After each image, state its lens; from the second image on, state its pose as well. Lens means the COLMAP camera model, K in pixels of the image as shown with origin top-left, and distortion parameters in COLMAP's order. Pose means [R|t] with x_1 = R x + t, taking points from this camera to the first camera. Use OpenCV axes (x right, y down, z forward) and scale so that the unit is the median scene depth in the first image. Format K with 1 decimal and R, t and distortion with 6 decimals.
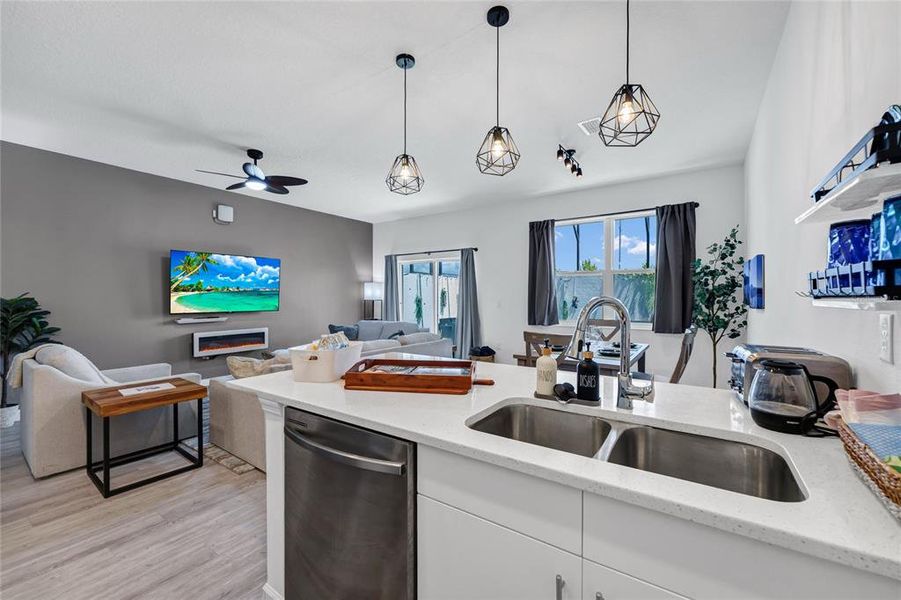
lens RADIAL K [[361.5, 0, 451.0], [0, 361.5, 299.9], [0, 0, 1]] dist [-0.003115, 0.000014]
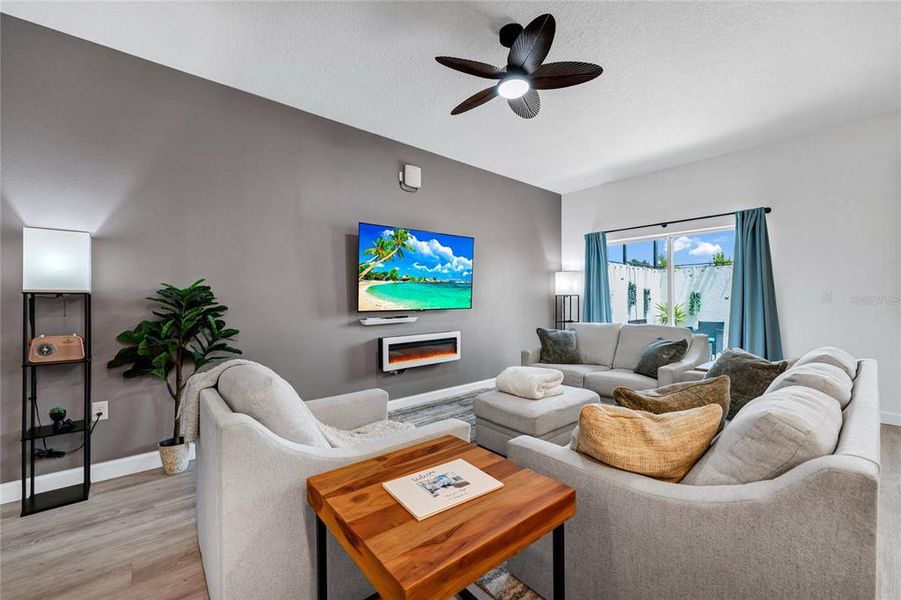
lens RADIAL K [[361.5, 0, 451.5], [0, 361.5, 302.9], [0, 0, 1]] dist [-0.003115, 0.000014]
pose [[0.968318, -0.009404, -0.249542, -0.406203], [0.009702, 0.999953, -0.000035, 0.022400], [0.249531, -0.002388, 0.968364, 0.336672]]
